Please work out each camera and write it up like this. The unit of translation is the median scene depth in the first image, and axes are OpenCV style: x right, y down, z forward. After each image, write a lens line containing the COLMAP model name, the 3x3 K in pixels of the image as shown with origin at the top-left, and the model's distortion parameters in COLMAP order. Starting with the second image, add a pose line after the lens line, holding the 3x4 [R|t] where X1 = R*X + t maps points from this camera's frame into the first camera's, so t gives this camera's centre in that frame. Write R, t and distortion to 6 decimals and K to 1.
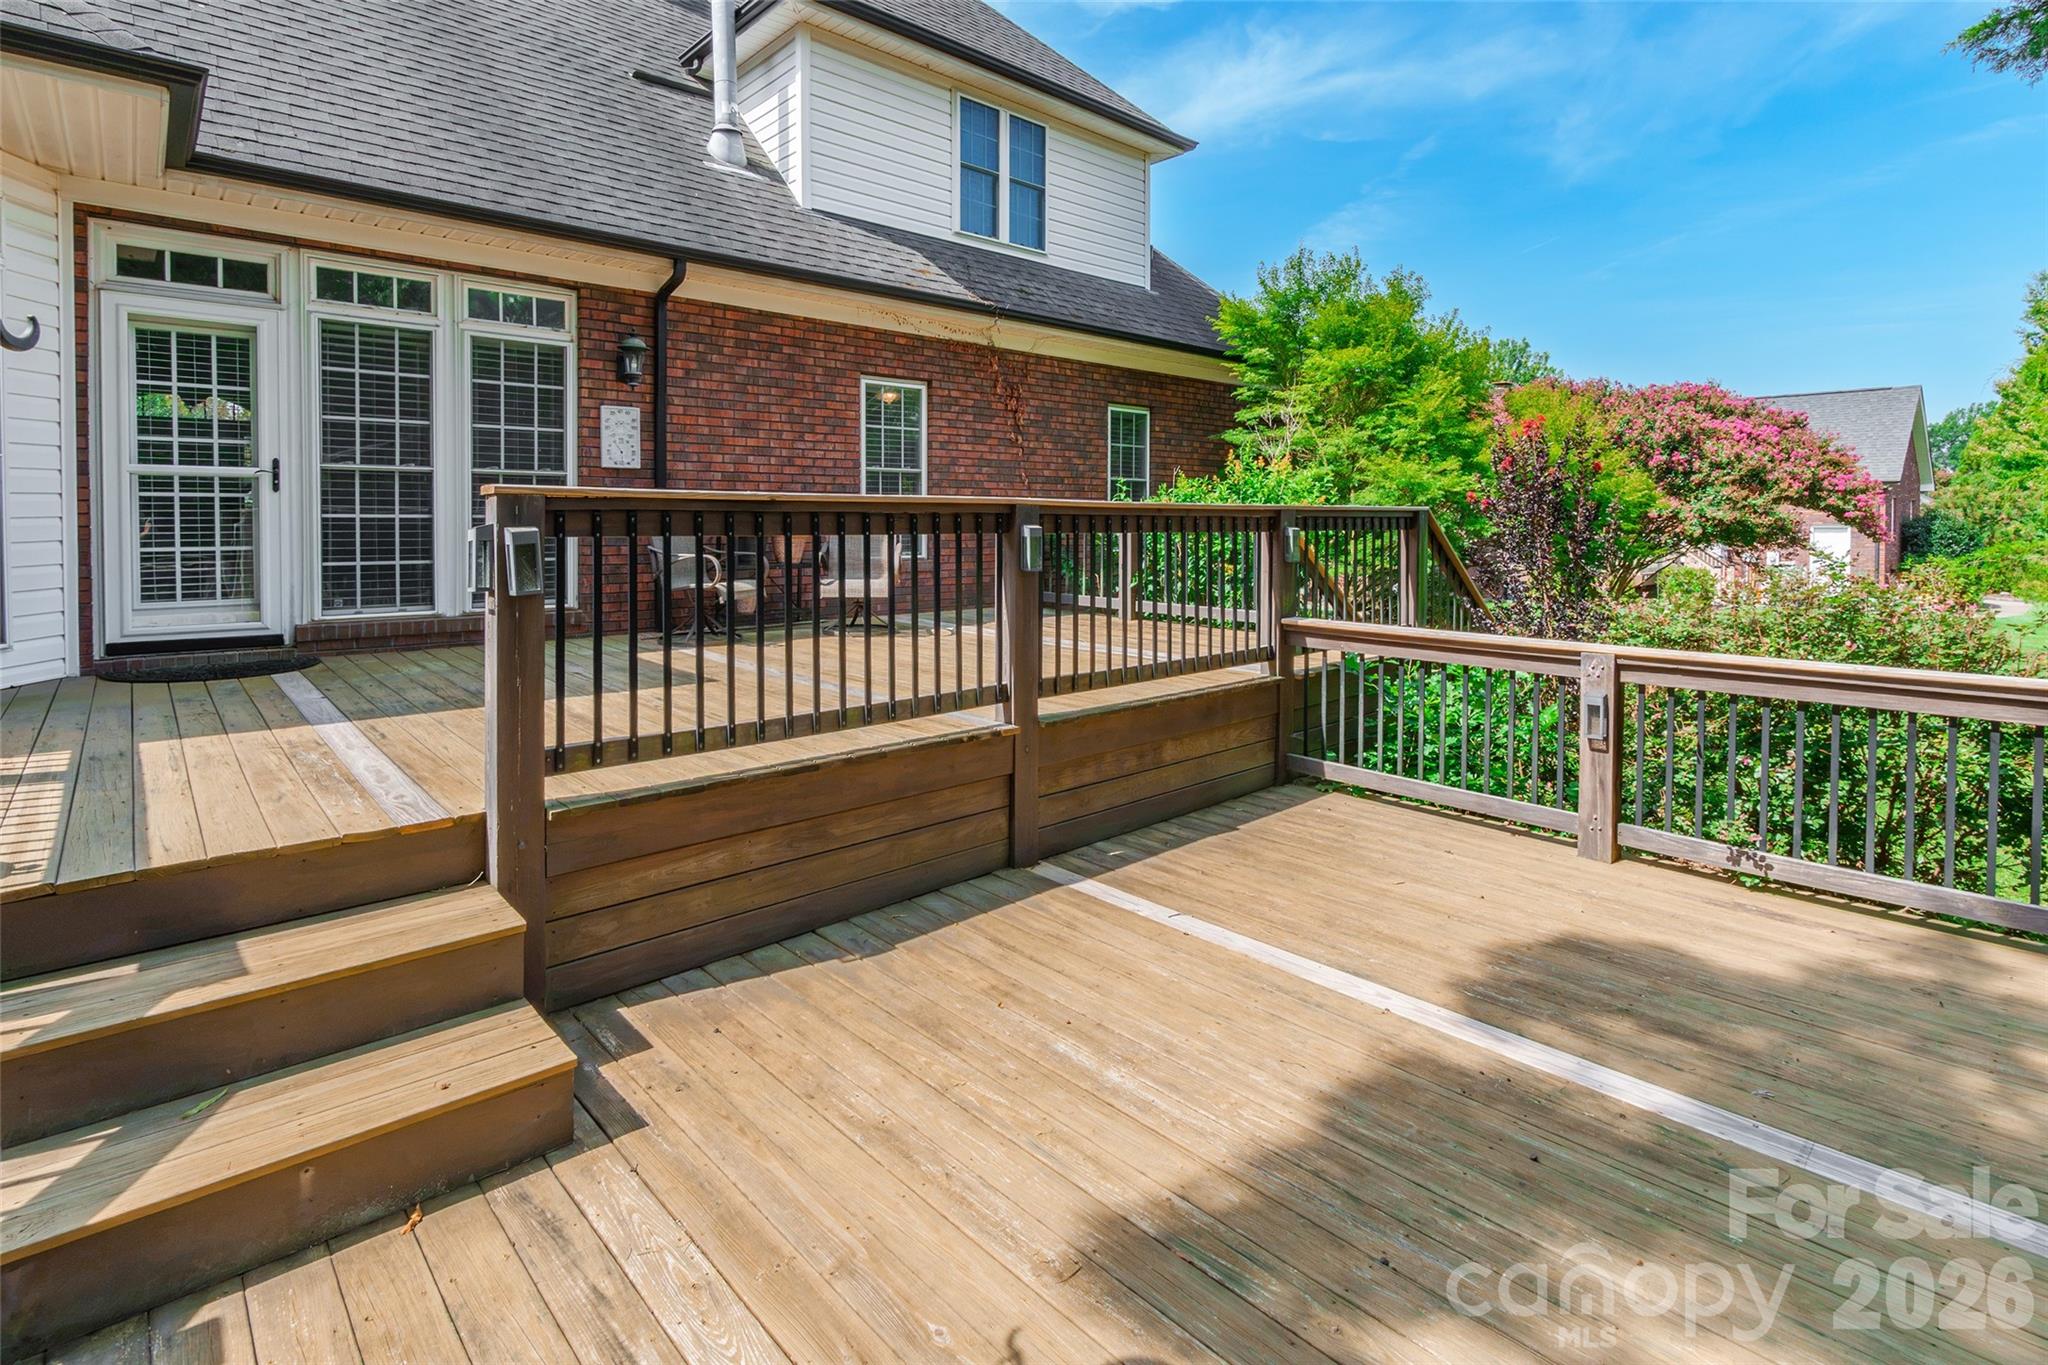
lens RADIAL K [[1005.9, 0, 1048.4], [0, 1005.9, 527.7], [0, 0, 1]] dist [0.001358, 0.000214]
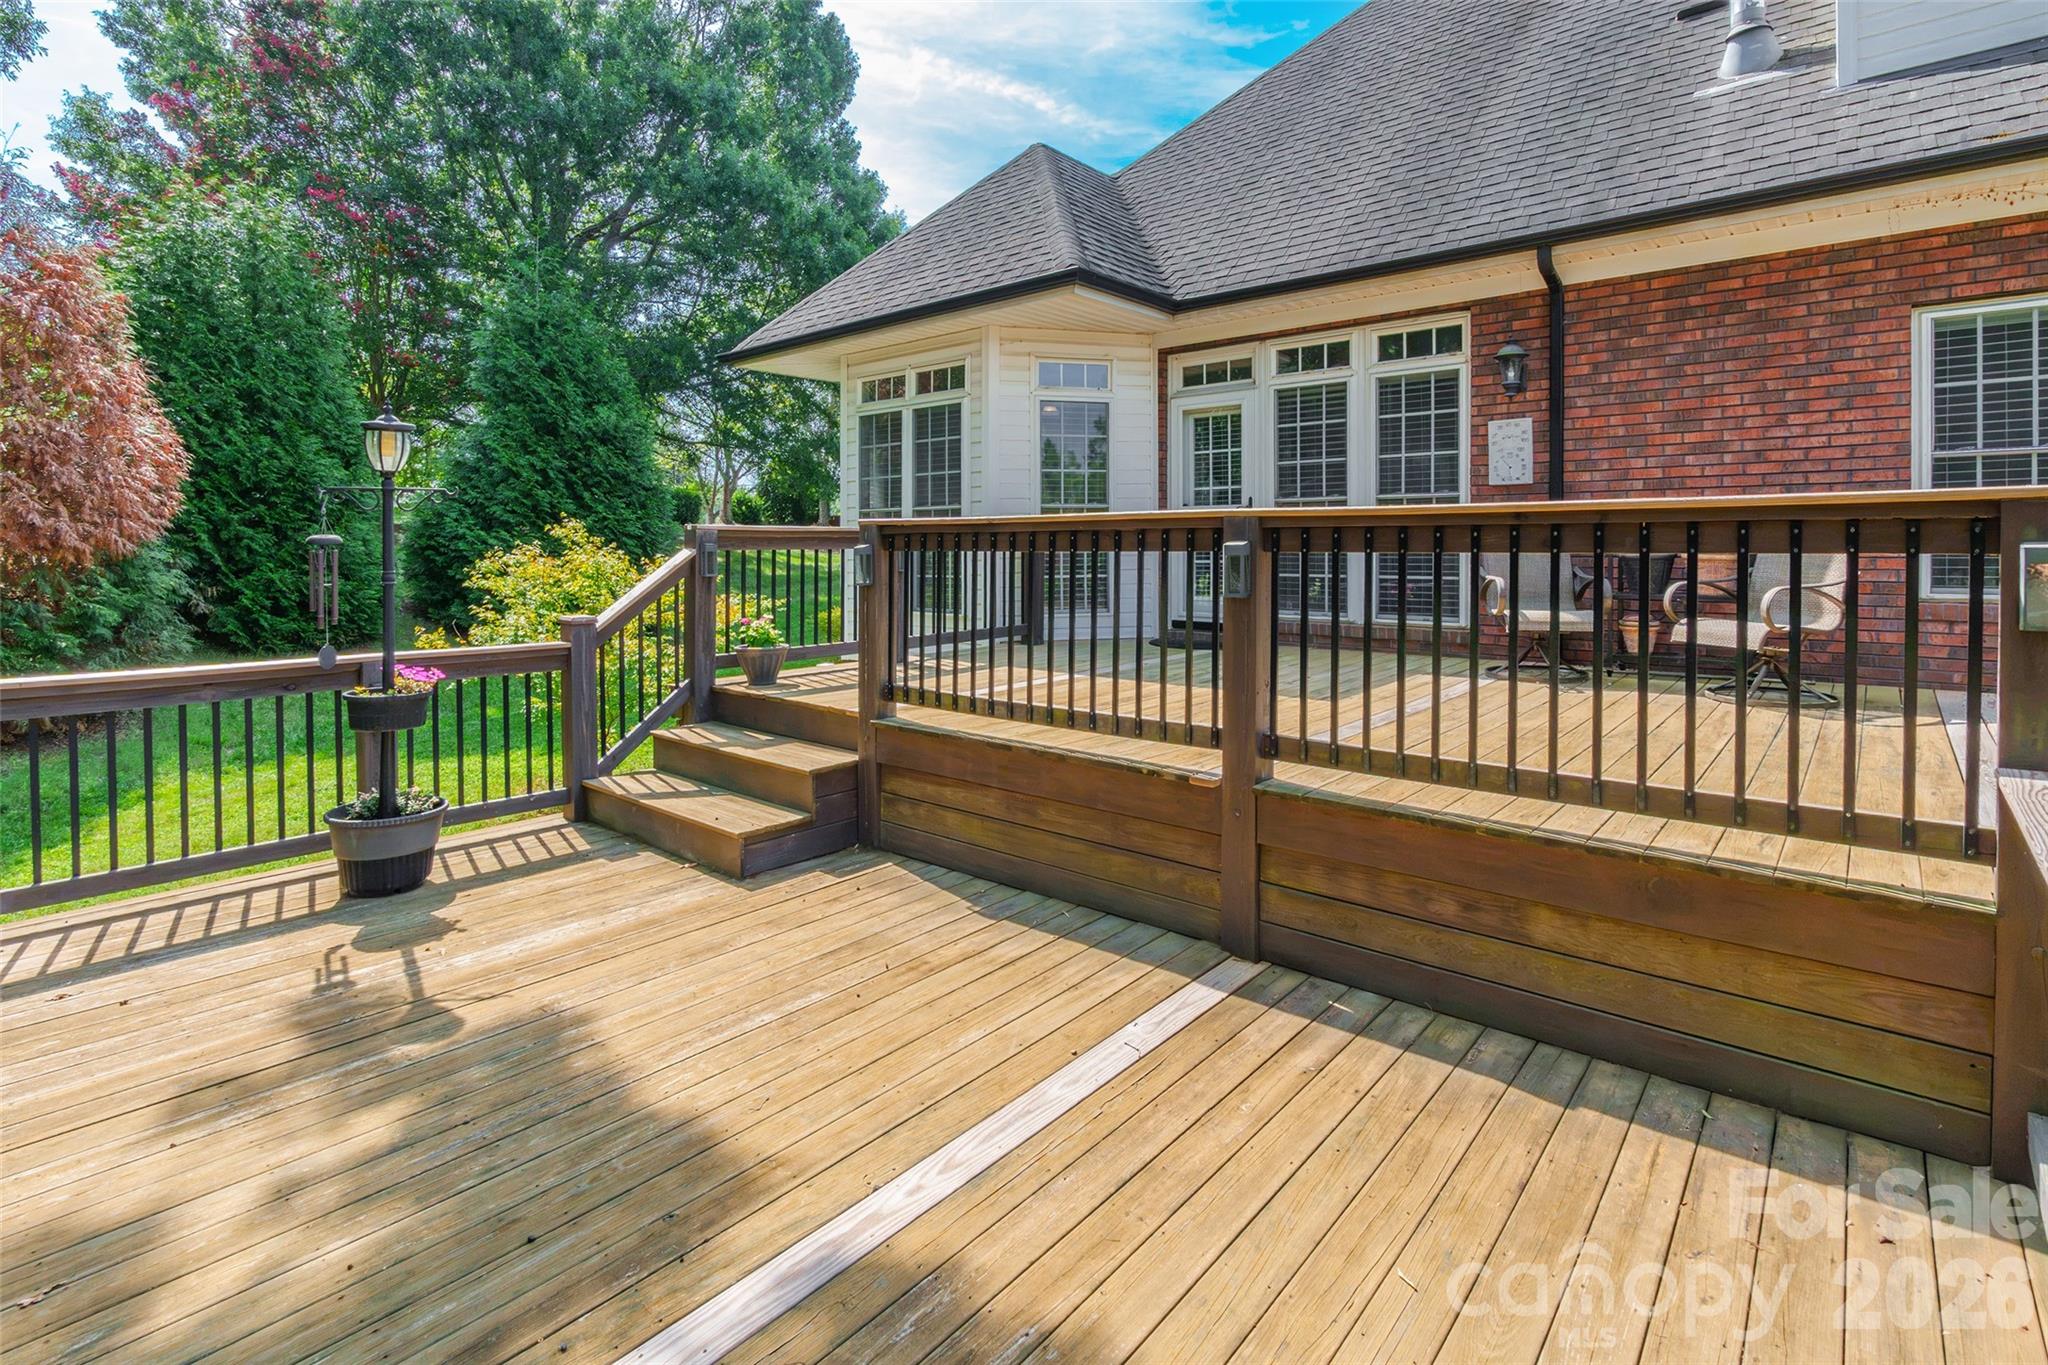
lens RADIAL K [[978.4, 0, 994.9], [0, 978.4, 555.6], [0, 0, 1]] dist [-0.001409, -0.000370]
pose [[0.098116, 0.009157, -0.995133, 0.426982], [-0.001831, 0.999958, 0.009021, 0.000625], [0.995173, 0.000937, 0.098129, 0.407152]]
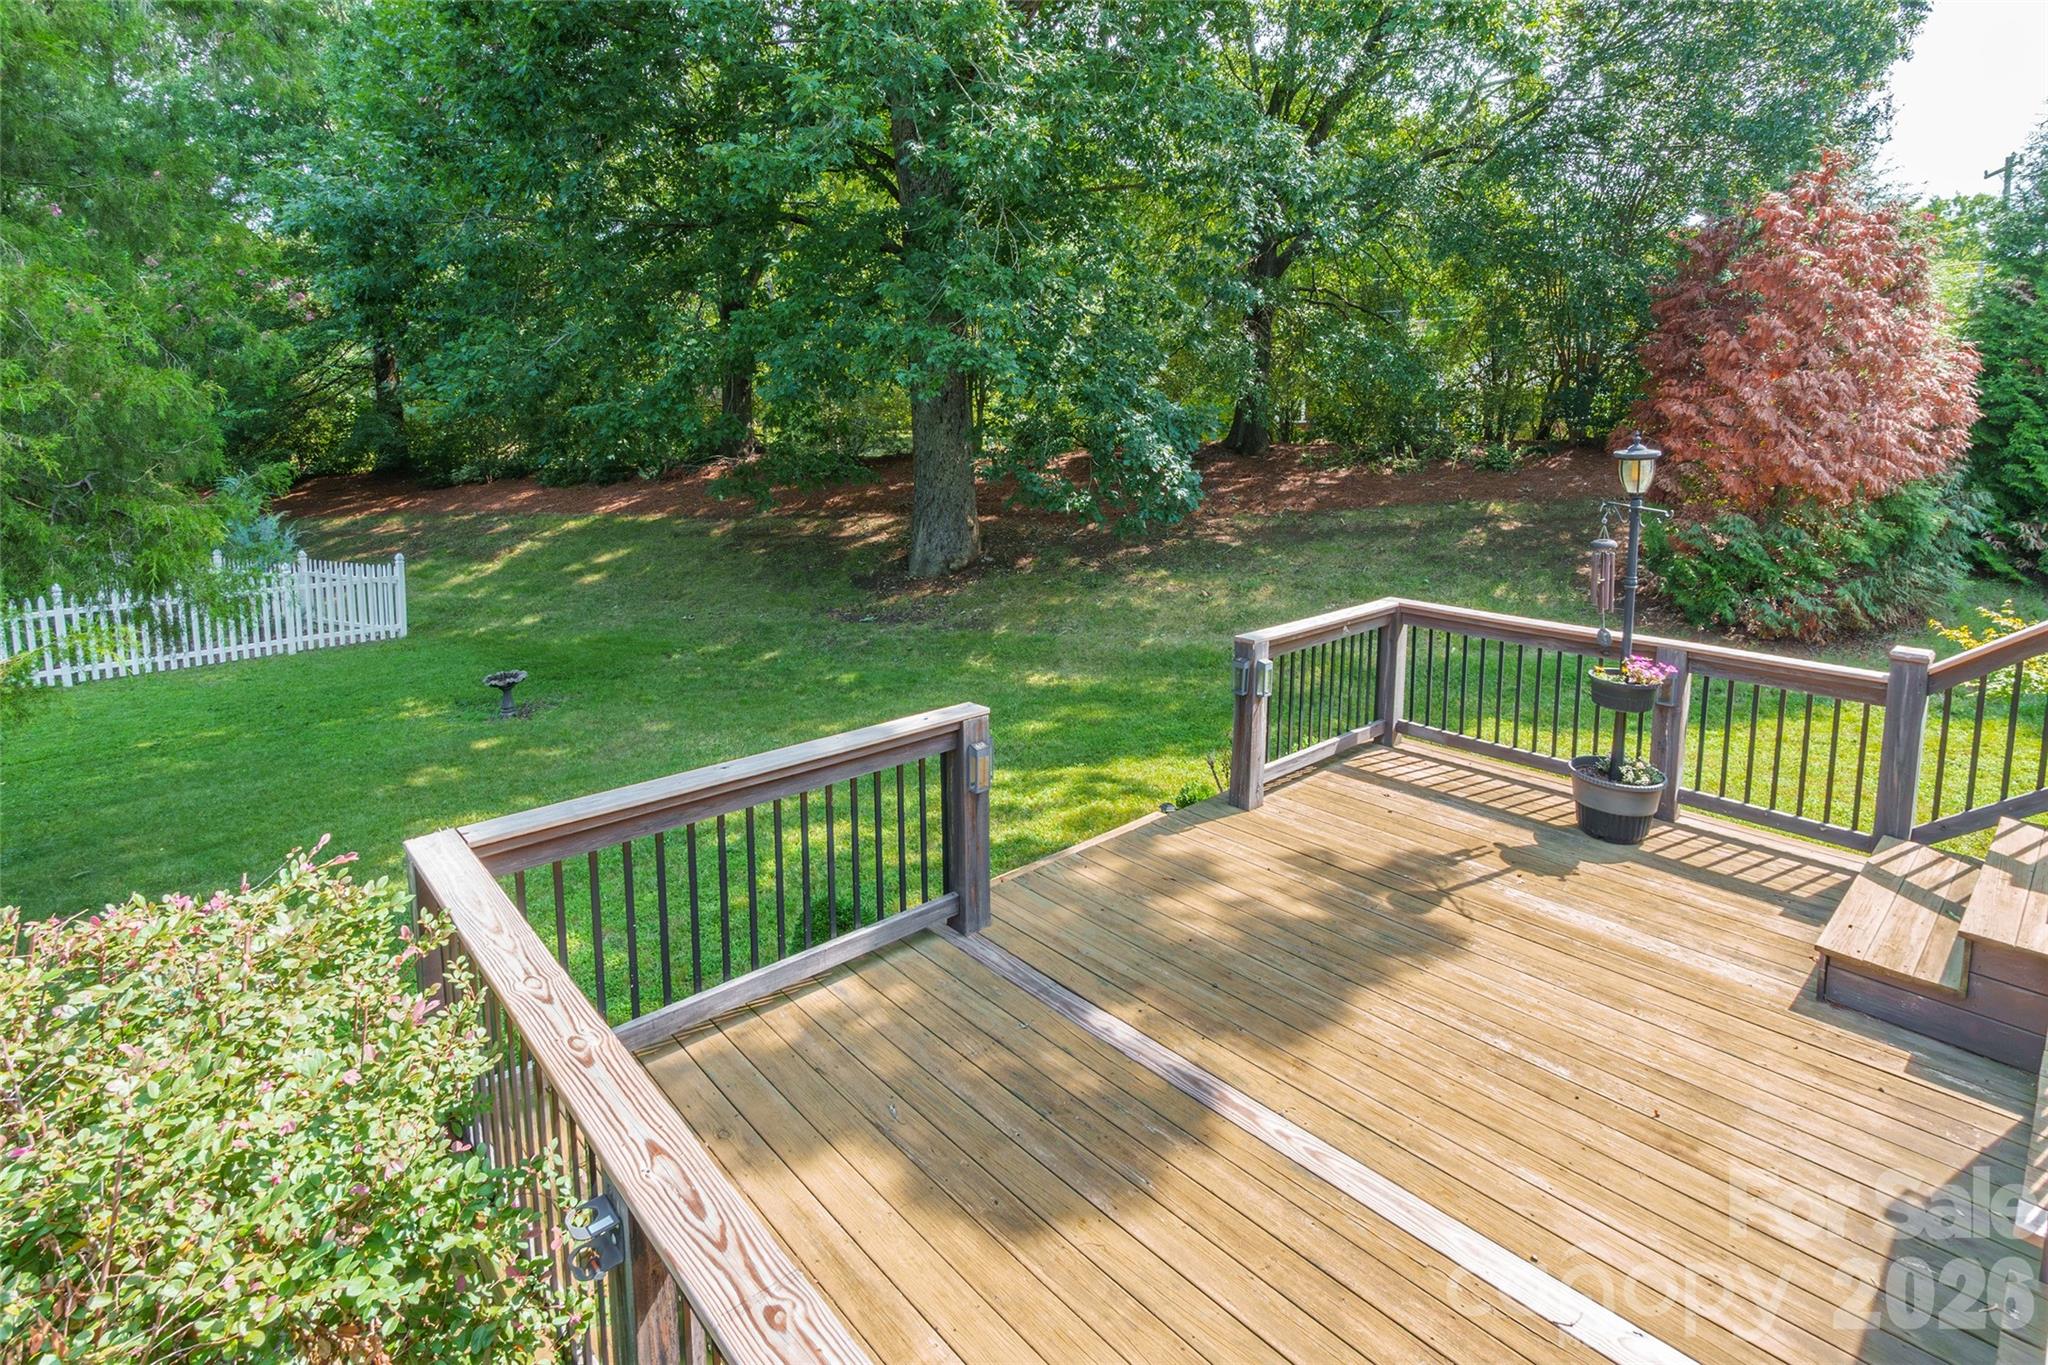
lens RADIAL K [[1005.9, 0, 1048.4], [0, 1005.9, 527.7], [0, 0, 1]] dist [0.001358, 0.000214]
pose [[-0.999993, 0.001390, 0.003595, 0.229458], [0.001798, 0.993244, 0.116034, -0.096416], [-0.003409, 0.116040, -0.993239, 0.784993]]
